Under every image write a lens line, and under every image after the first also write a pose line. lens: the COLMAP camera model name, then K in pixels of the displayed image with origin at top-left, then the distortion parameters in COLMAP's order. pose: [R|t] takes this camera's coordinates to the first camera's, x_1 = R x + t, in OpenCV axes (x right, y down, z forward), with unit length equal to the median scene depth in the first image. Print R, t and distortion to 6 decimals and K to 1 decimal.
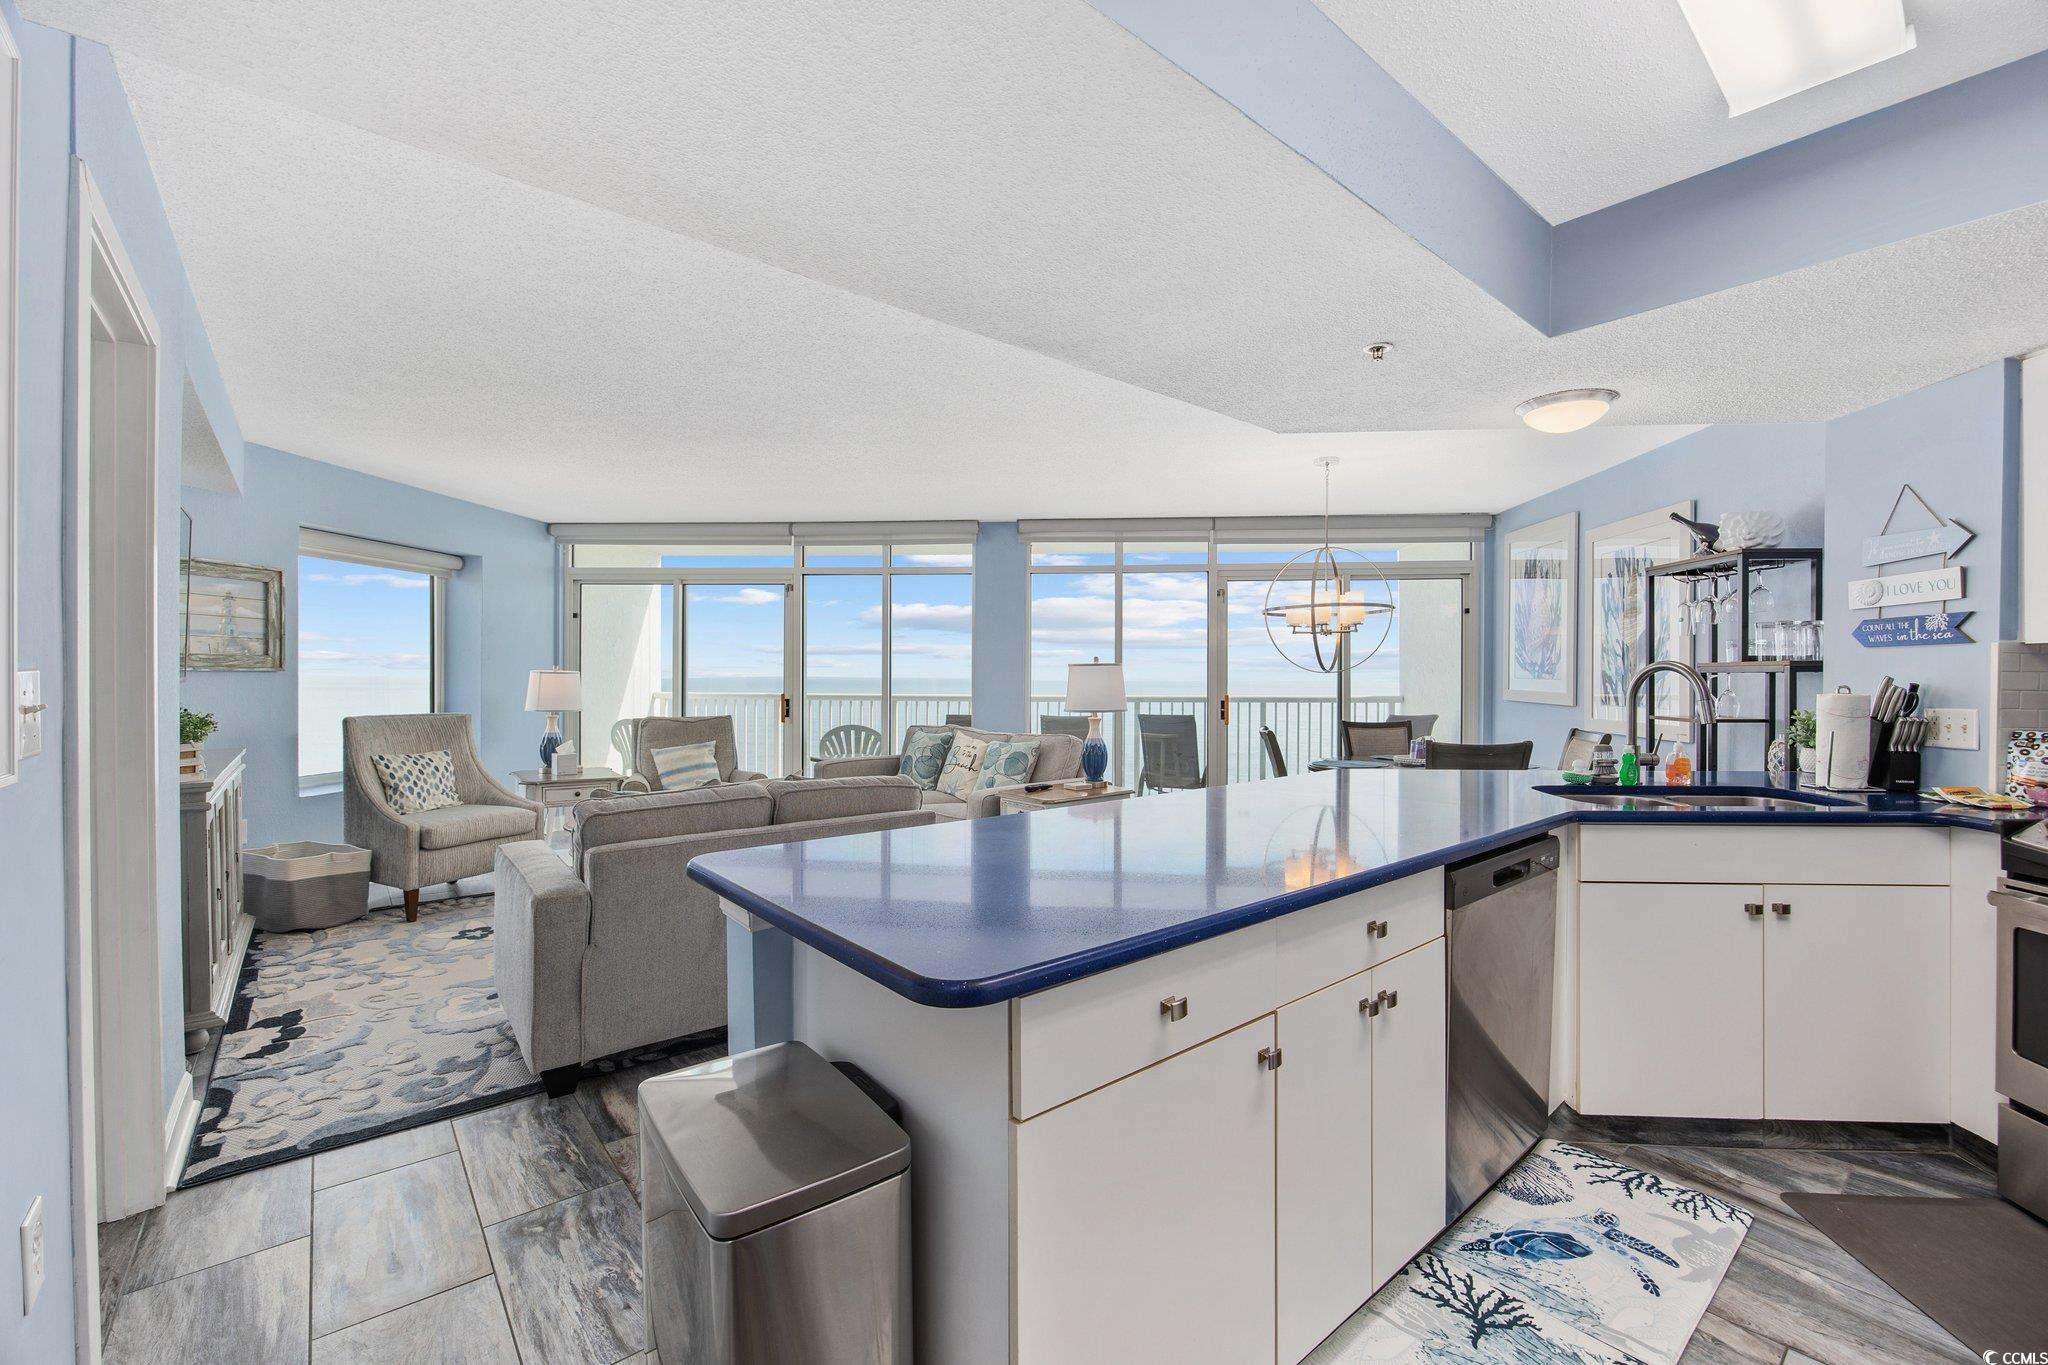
lens RADIAL K [[857.3, 0, 1040.7], [0, 857.3, 686.2], [0, 0, 1]] dist [-0.021111, 0.000586]
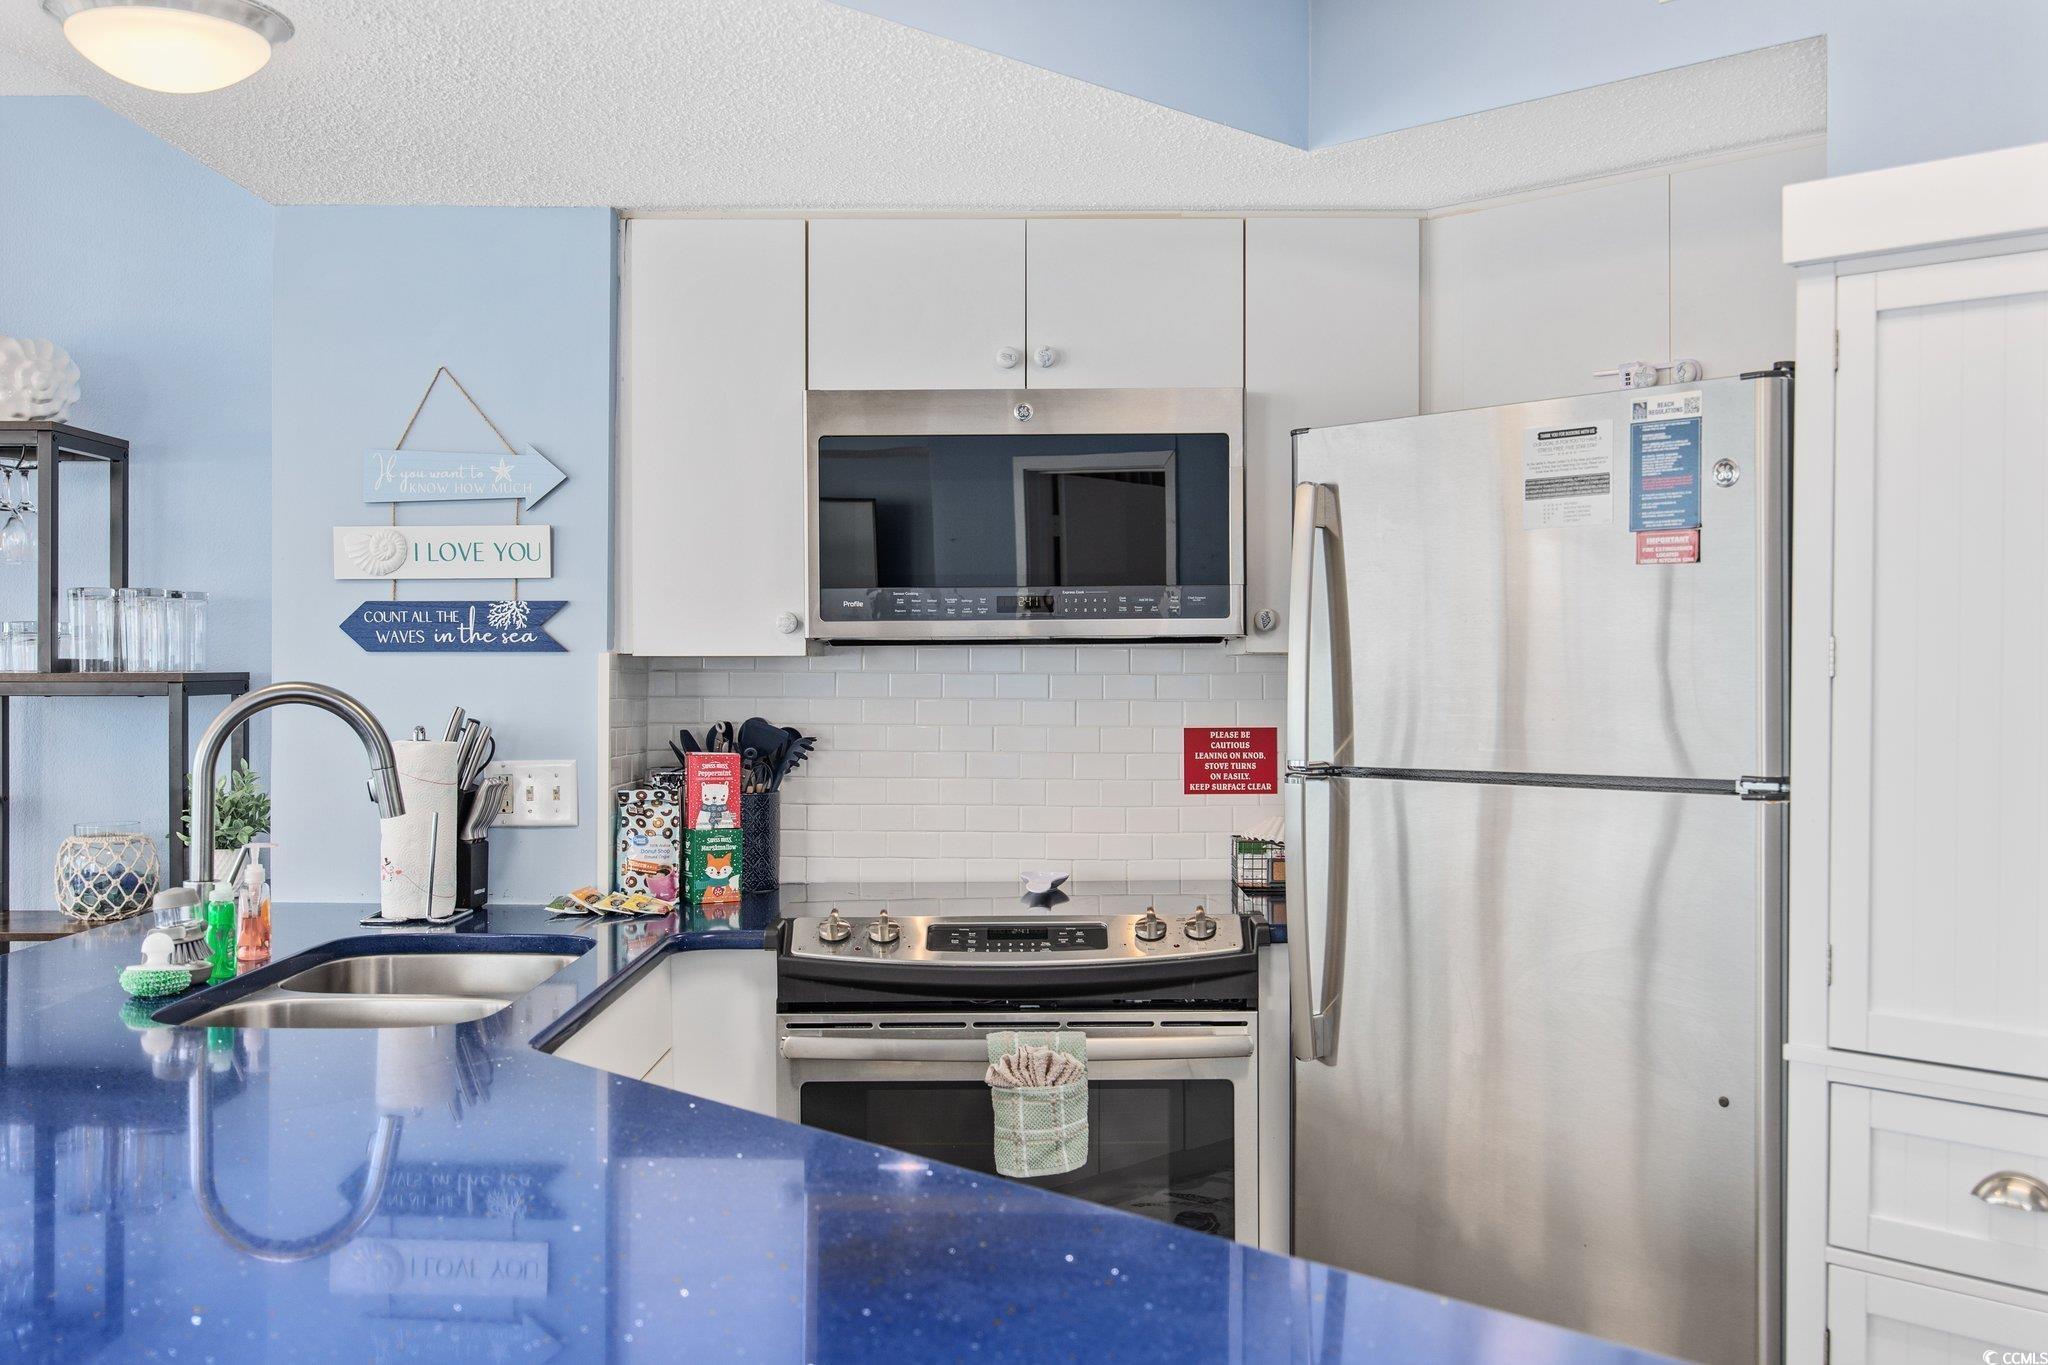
lens RADIAL K [[1946.4, 0, 1023.6], [0, 1946.4, 674.0], [0, 0, 1]] dist [-0.008864, 0.000000]
pose [[-0.081666, -0.003657, 0.996653, -0.177591], [0.006523, 0.999970, 0.004204, -0.020589], [-0.996638, 0.006844, -0.081640, 0.408503]]
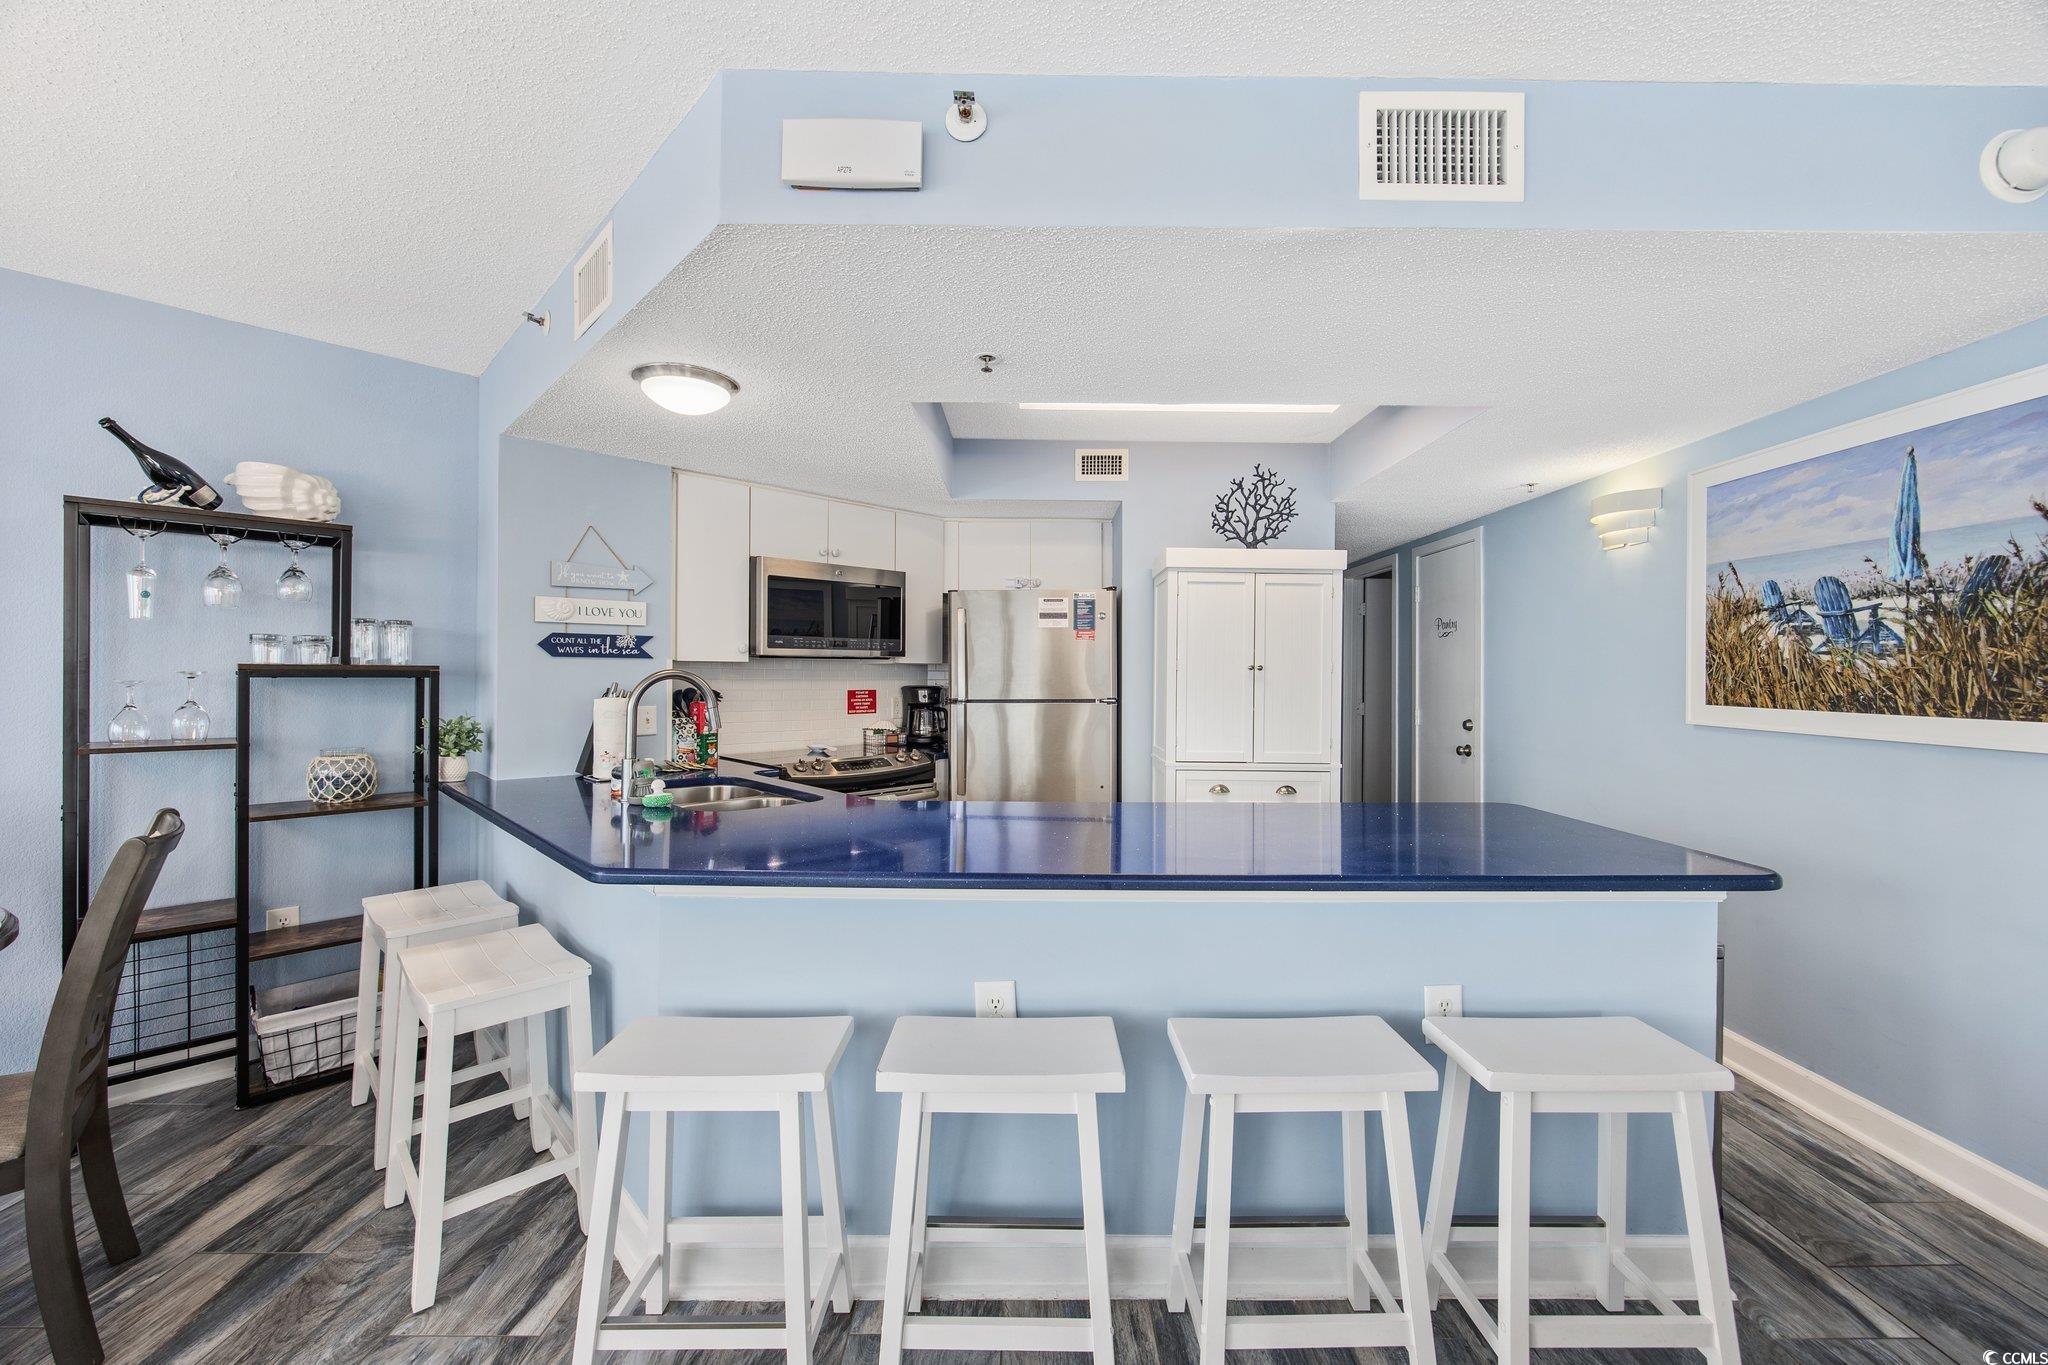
lens RADIAL K [[786.7, 0, 1037.0], [0, 786.7, 678.2], [0, 0, 1]] dist [-0.006313, 0.000364]
pose [[-0.765379, -0.007331, 0.643538, -0.119172], [-0.001231, 0.999950, 0.009927, -0.017049], [-0.643579, 0.006805, -0.765349, 0.832304]]
